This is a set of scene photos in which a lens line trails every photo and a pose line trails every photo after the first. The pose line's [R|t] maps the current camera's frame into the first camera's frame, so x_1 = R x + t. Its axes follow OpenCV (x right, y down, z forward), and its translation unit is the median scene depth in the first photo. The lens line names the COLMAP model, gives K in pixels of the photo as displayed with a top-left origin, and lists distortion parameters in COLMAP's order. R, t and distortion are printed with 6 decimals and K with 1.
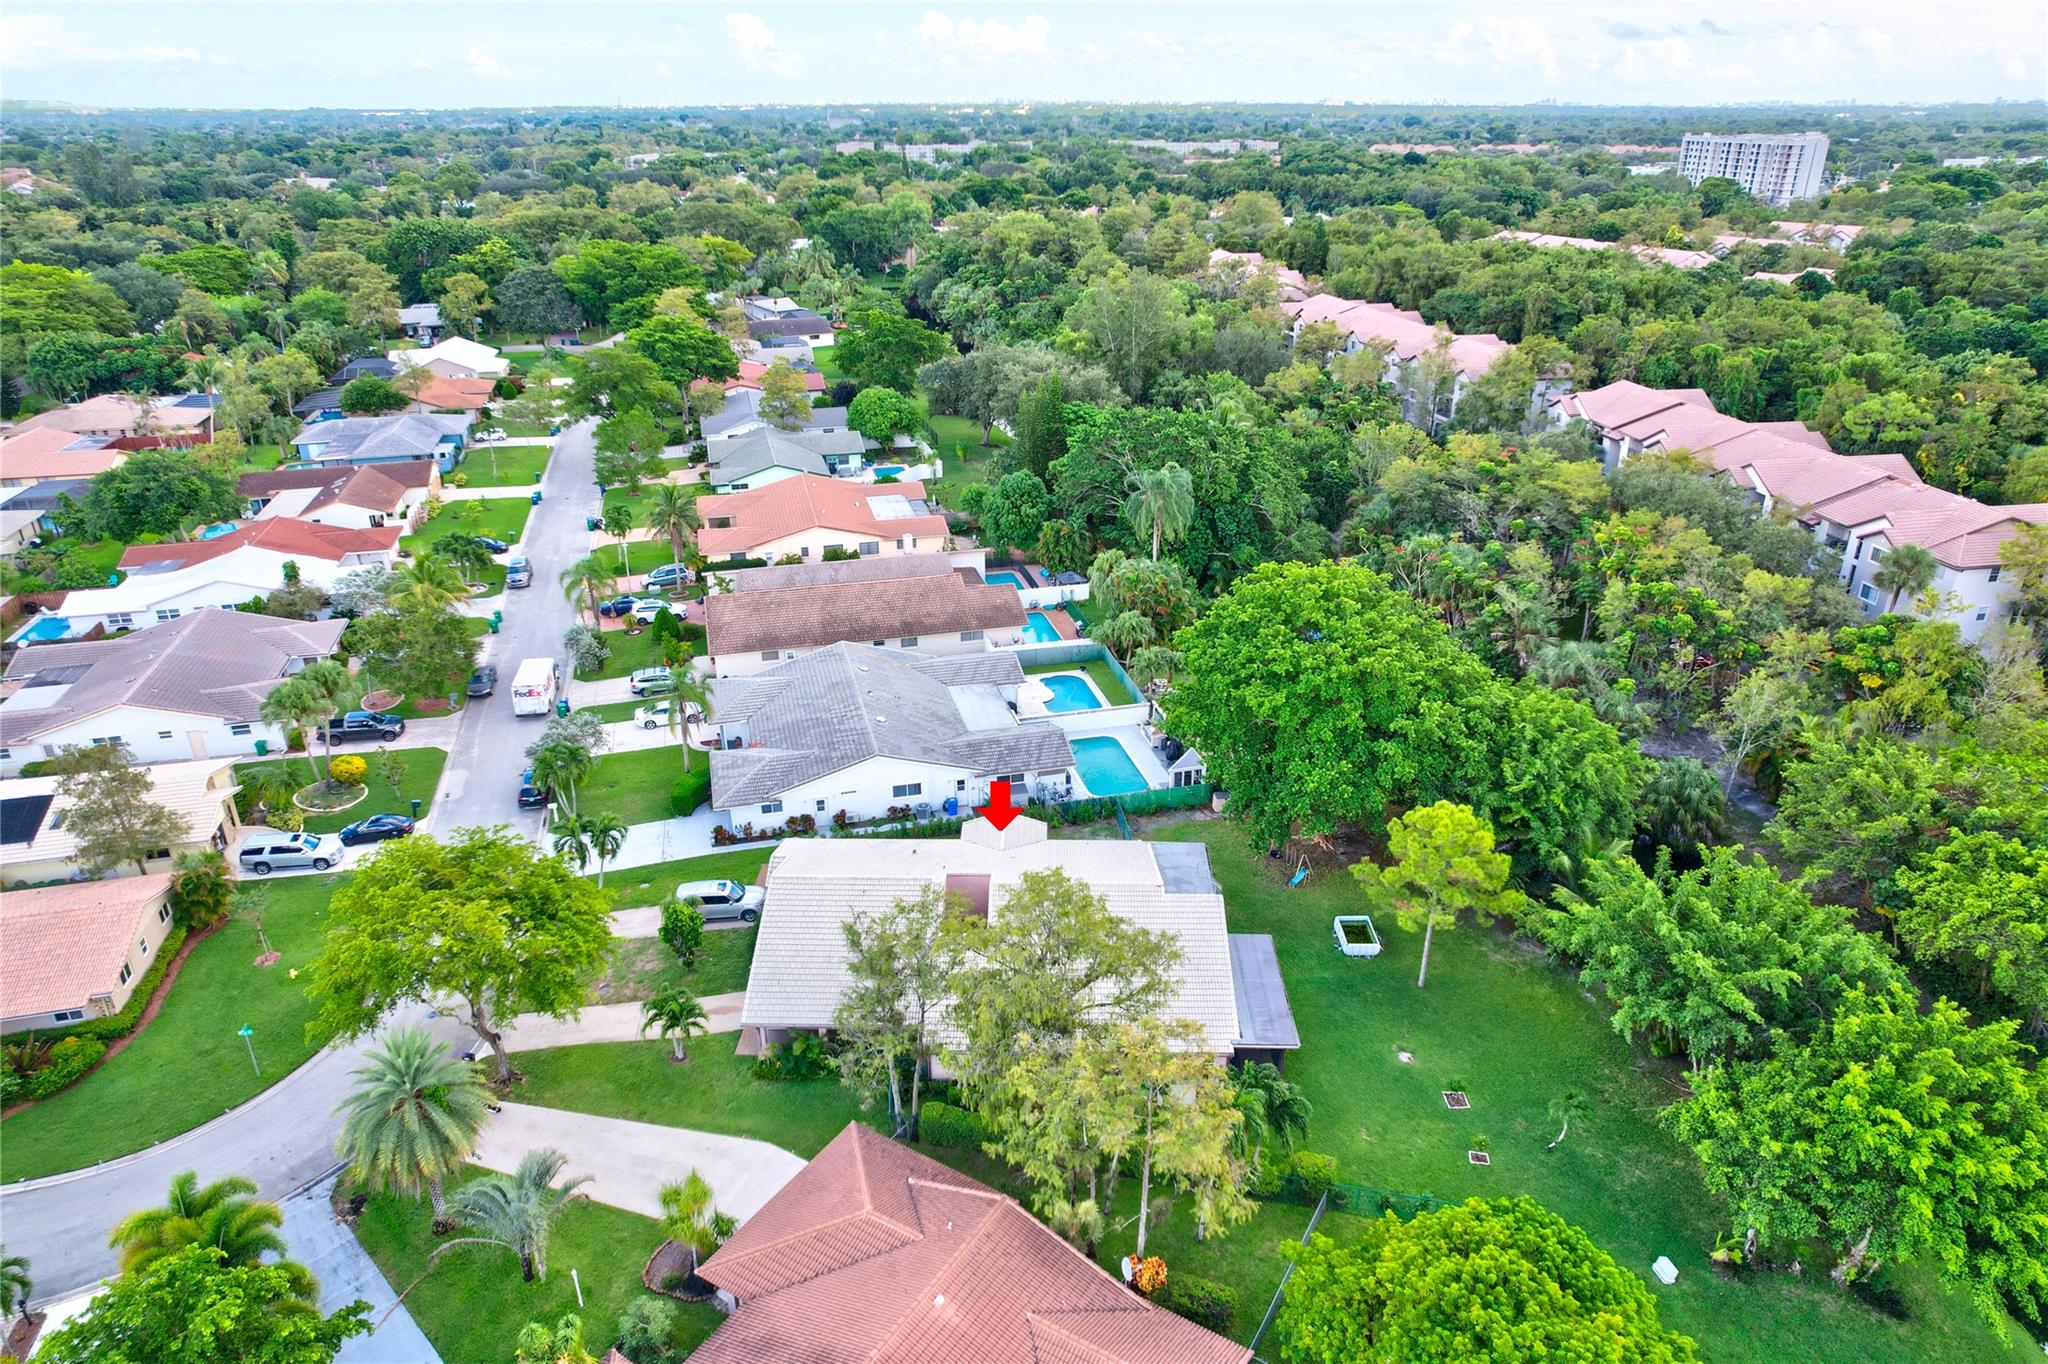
lens RADIAL K [[1300.4, 0, 1034.2], [0, 1300.4, 669.2], [0, 0, 1]] dist [-0.066271, 0.060271]
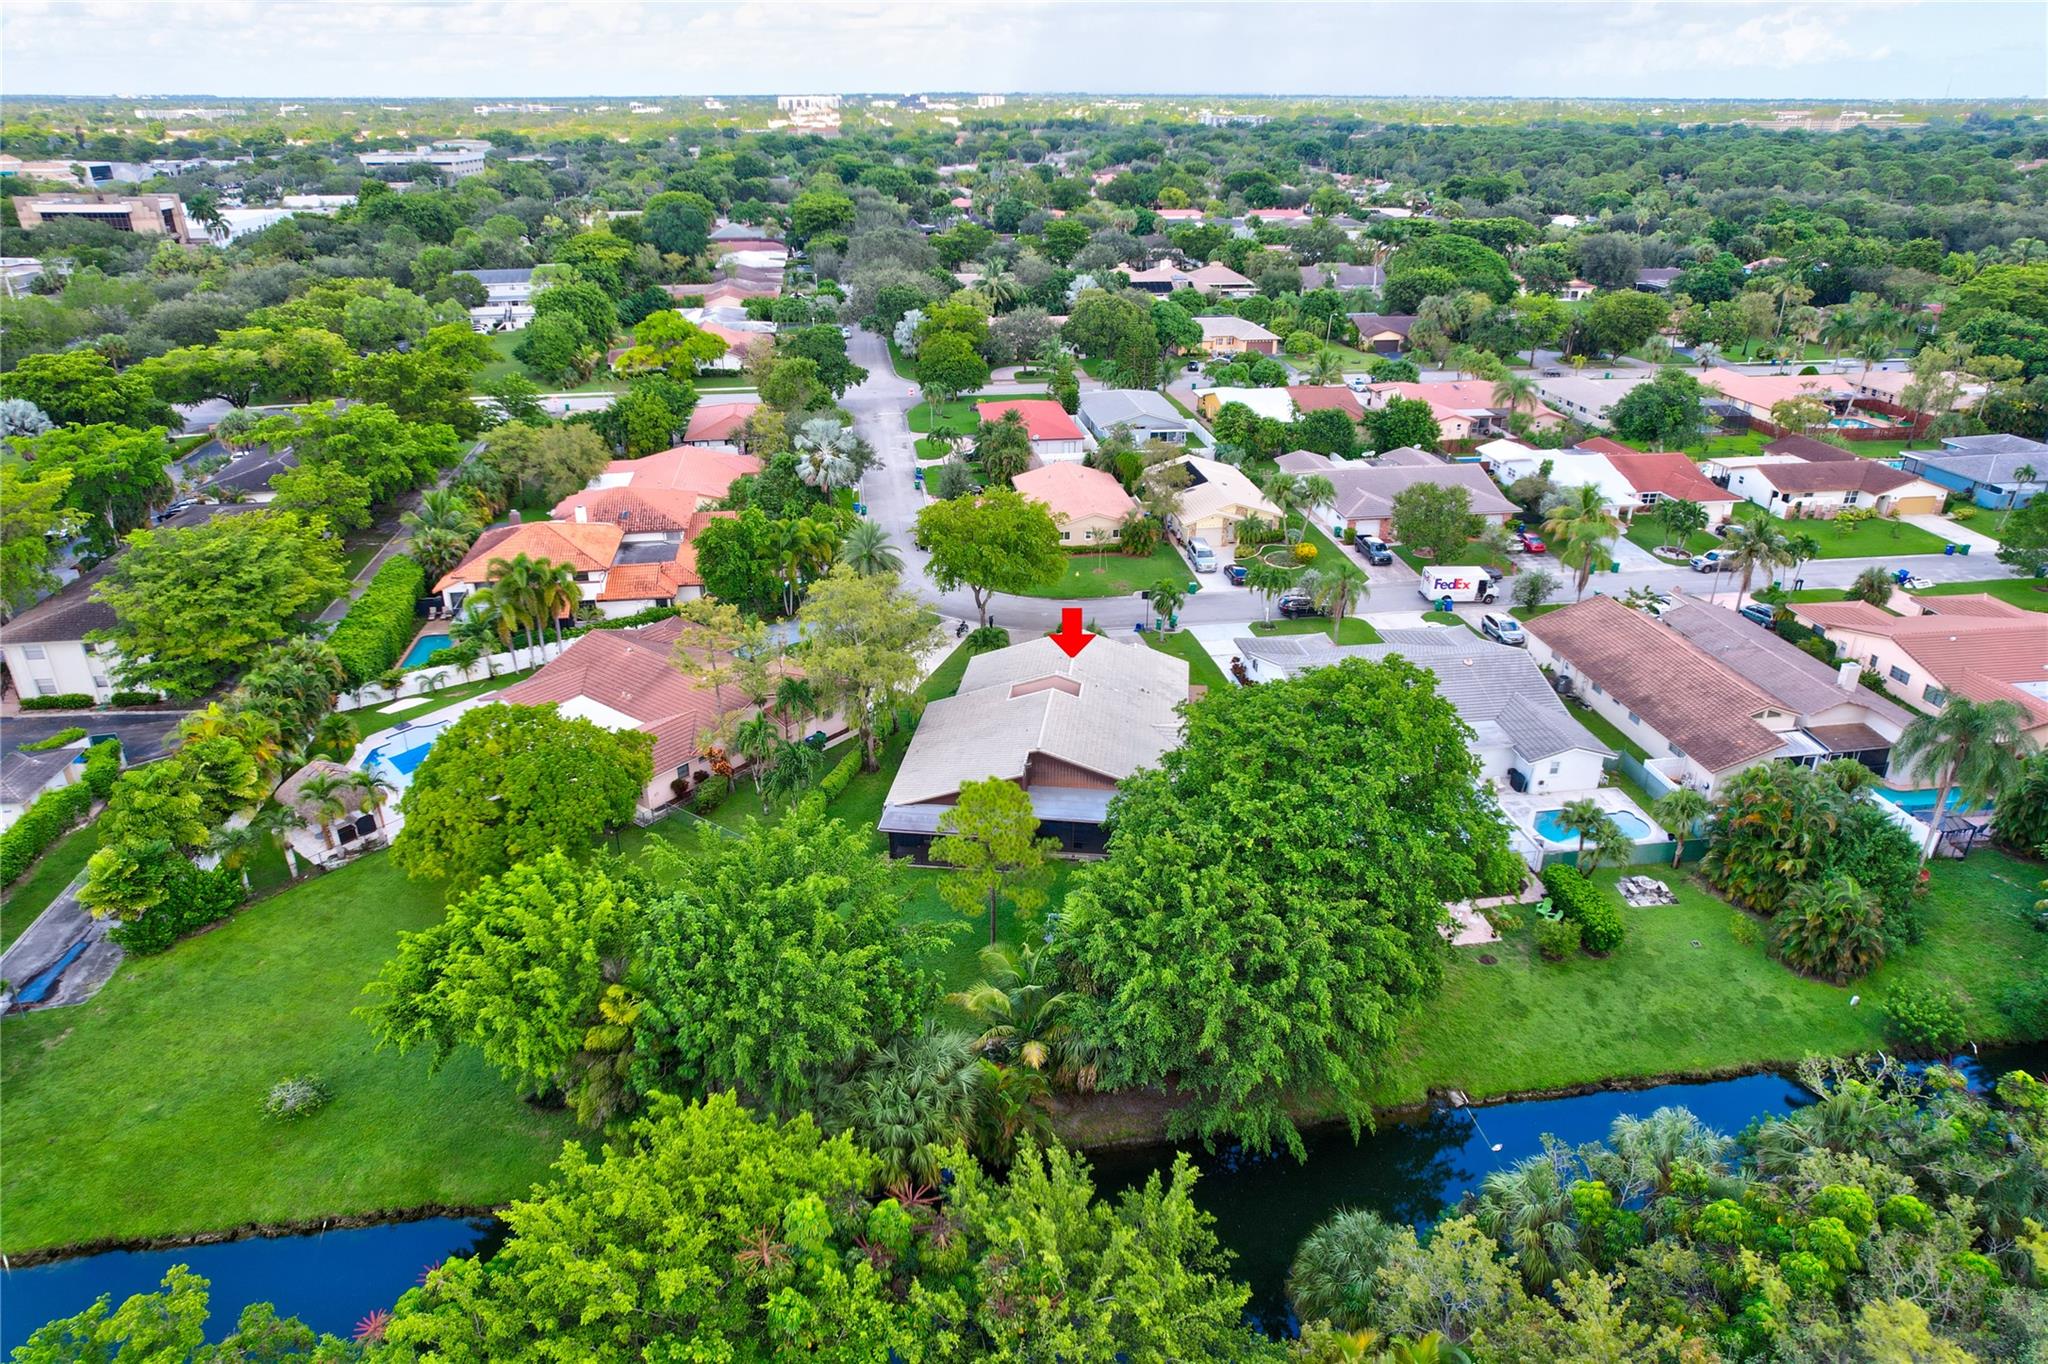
lens RADIAL K [[1300.4, 0, 1038.9], [0, 1300.4, 694.4], [0, 0, 1]] dist [-0.066271, 0.060271]
pose [[-0.092325, 0.424799, -0.900568, 0.895248], [-0.408647, 0.808591, 0.423307, -0.295100], [0.908011, 0.407096, 0.098940, 0.674160]]
